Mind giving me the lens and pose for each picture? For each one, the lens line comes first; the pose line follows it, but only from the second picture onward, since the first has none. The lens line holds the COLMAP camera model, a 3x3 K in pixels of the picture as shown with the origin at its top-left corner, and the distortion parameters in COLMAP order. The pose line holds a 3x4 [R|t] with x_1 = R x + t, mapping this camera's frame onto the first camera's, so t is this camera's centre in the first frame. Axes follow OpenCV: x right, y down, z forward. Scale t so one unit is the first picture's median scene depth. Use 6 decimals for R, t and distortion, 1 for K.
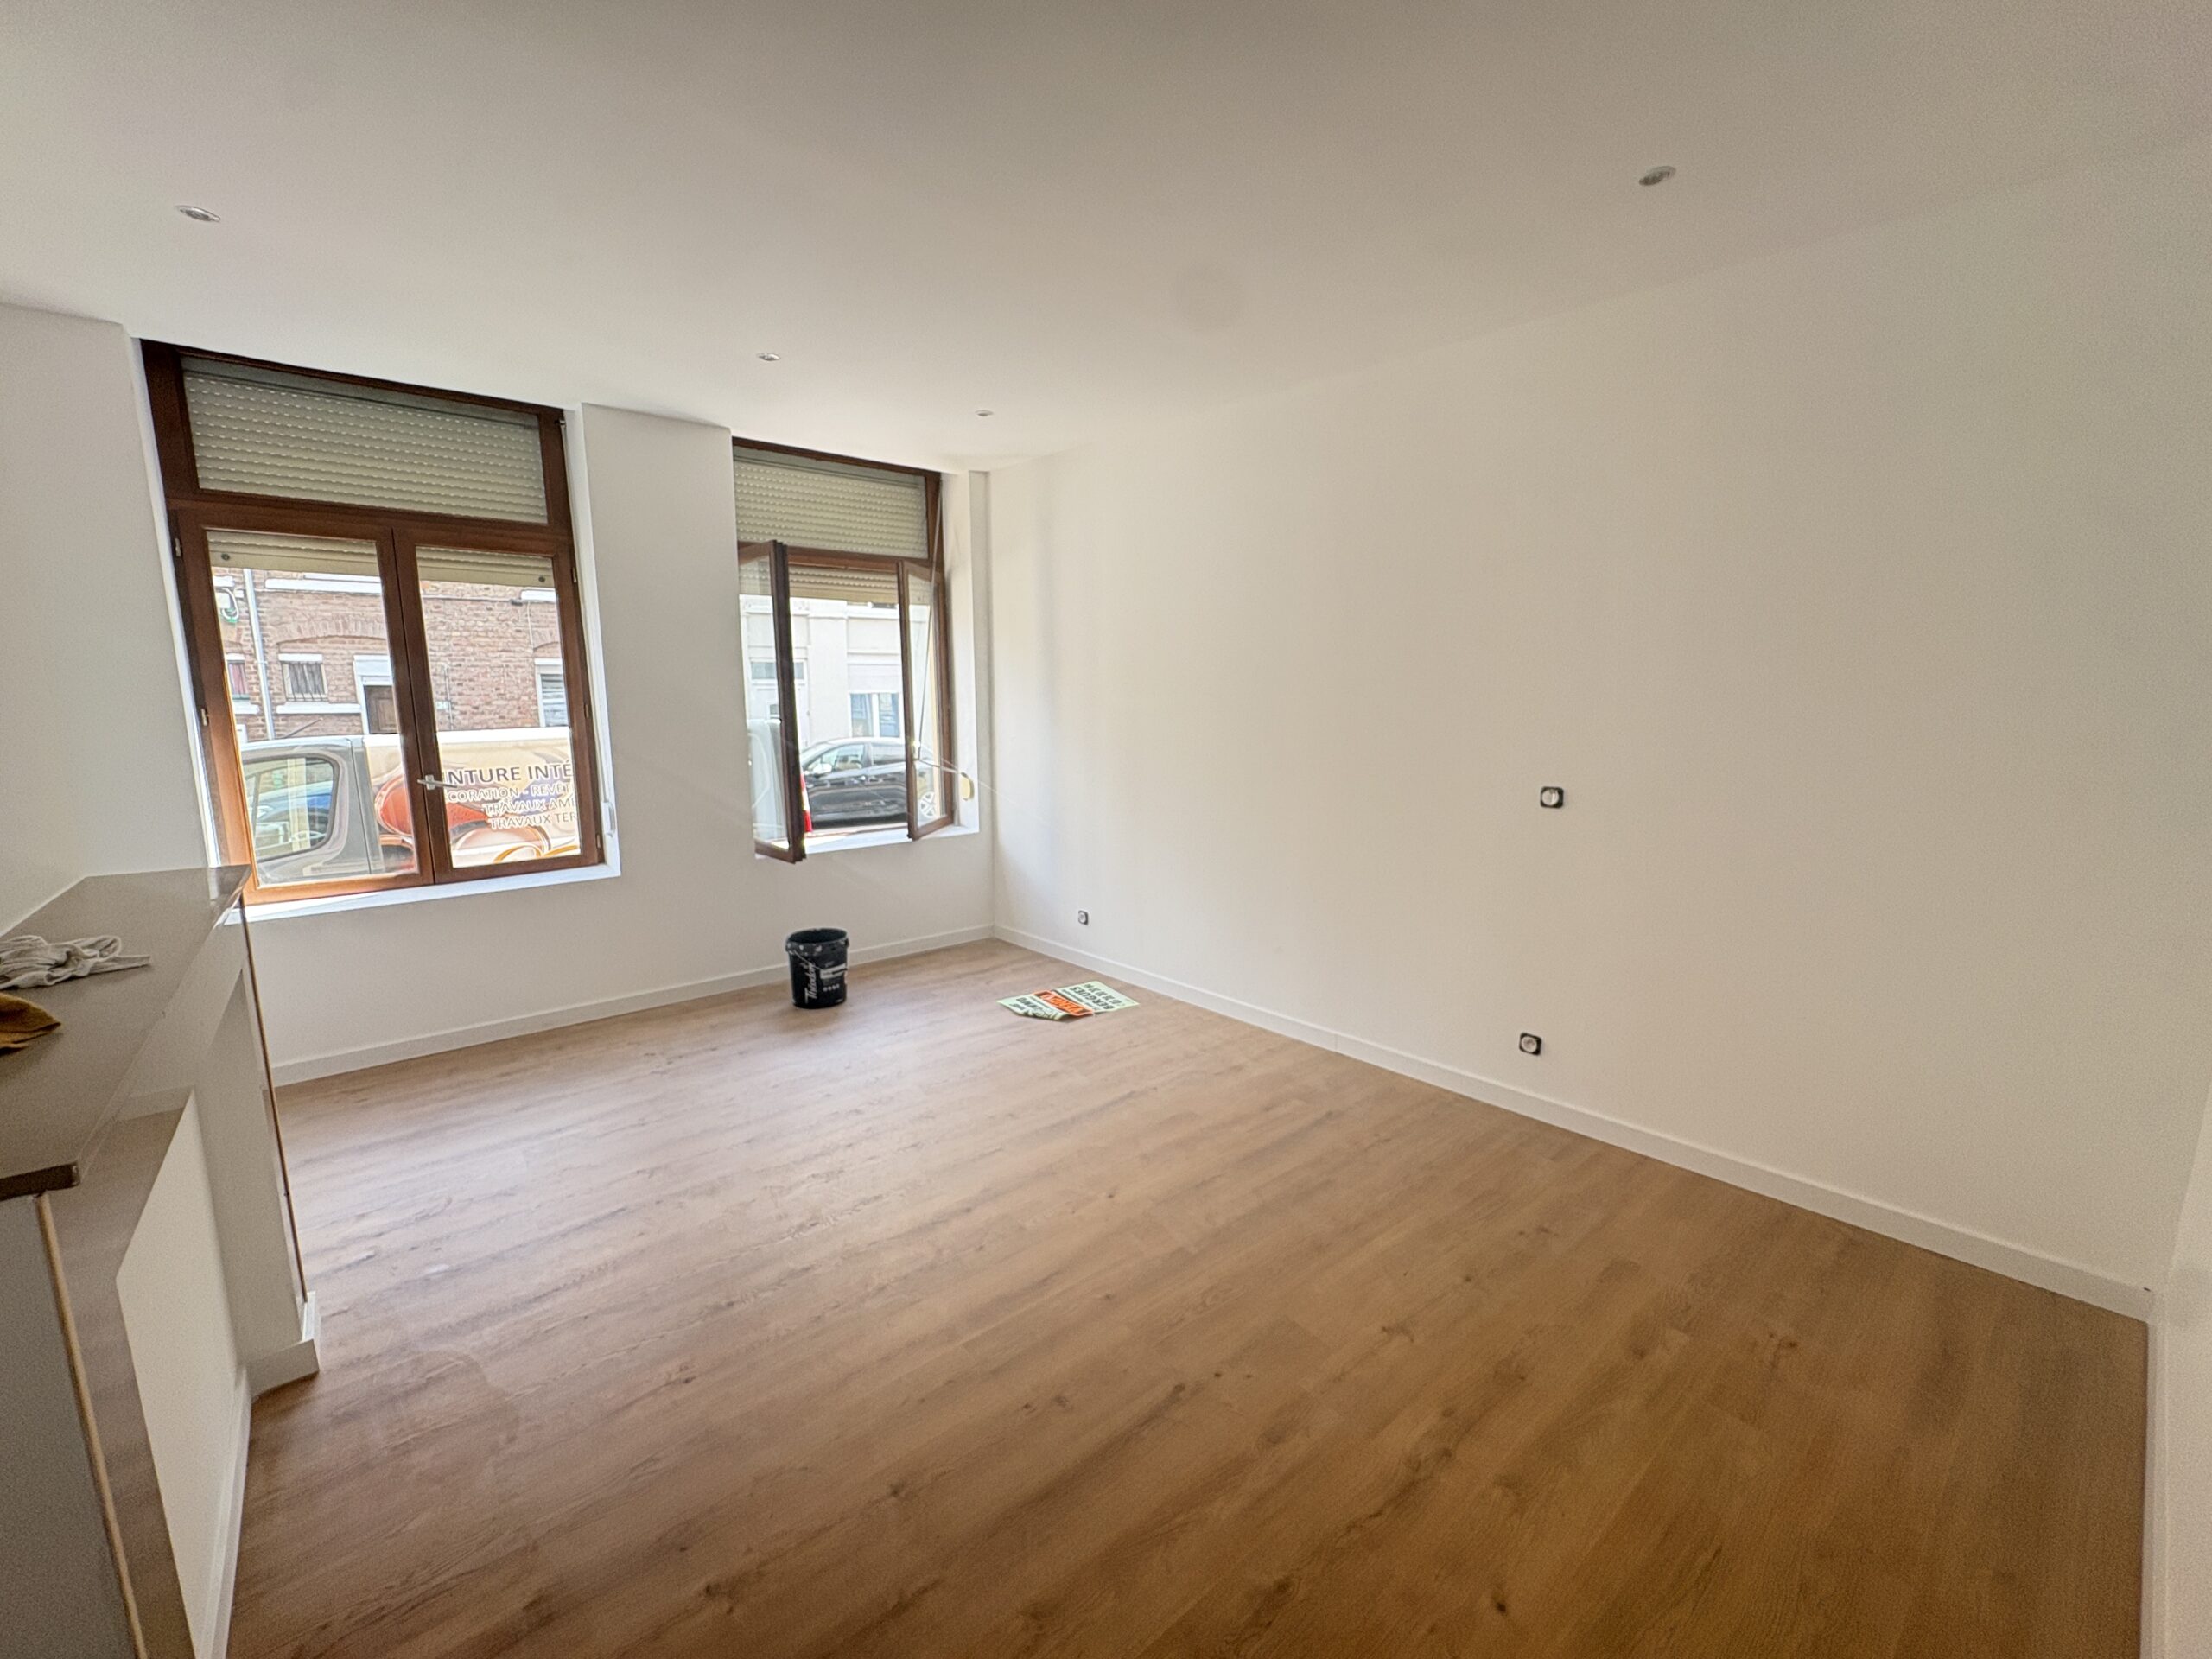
lens RADIAL K [[891.0, 0, 1105.0], [0, 891.0, 829.7], [0, 0, 1]] dist [-0.001838, -0.000501]
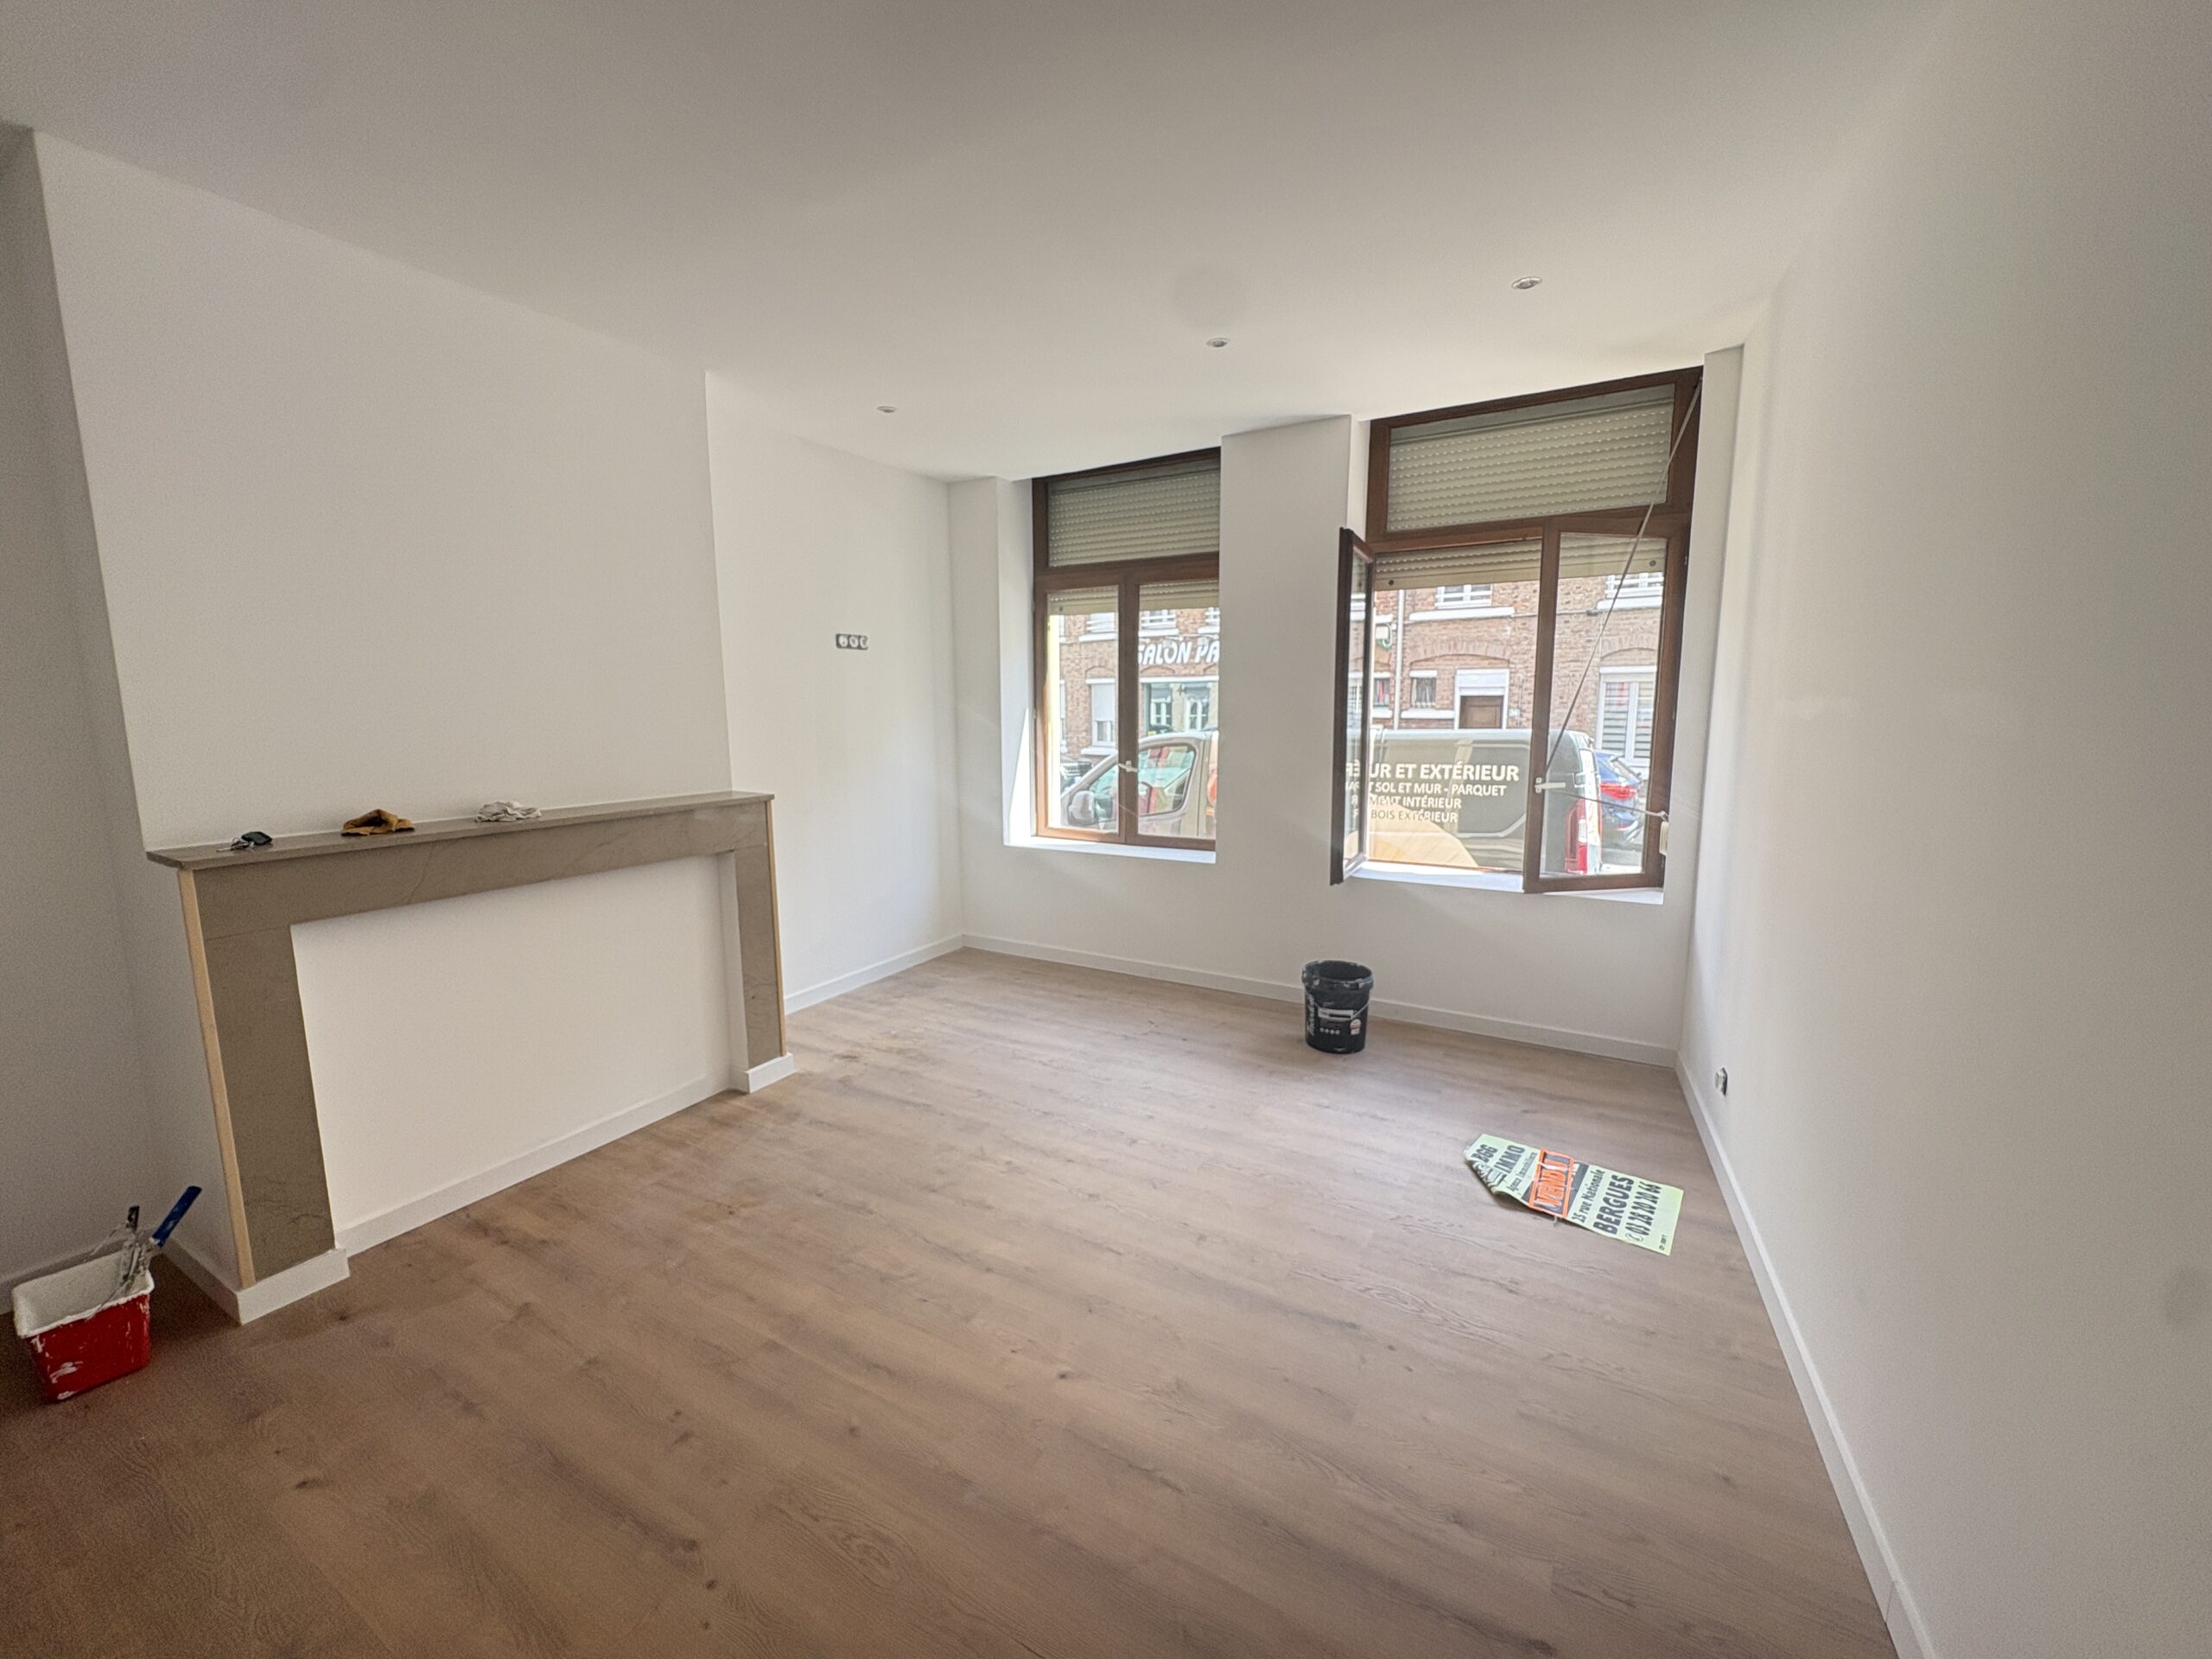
lens RADIAL K [[891.0, 0, 1114.2], [0, 891.0, 828.4], [0, 0, 1]] dist [-0.001838, -0.000501]
pose [[0.335610, 0.129850, -0.933009, 0.385671], [-0.142013, 0.986108, 0.086156, -0.060471], [0.931235, 0.103585, 0.349388, 0.441231]]
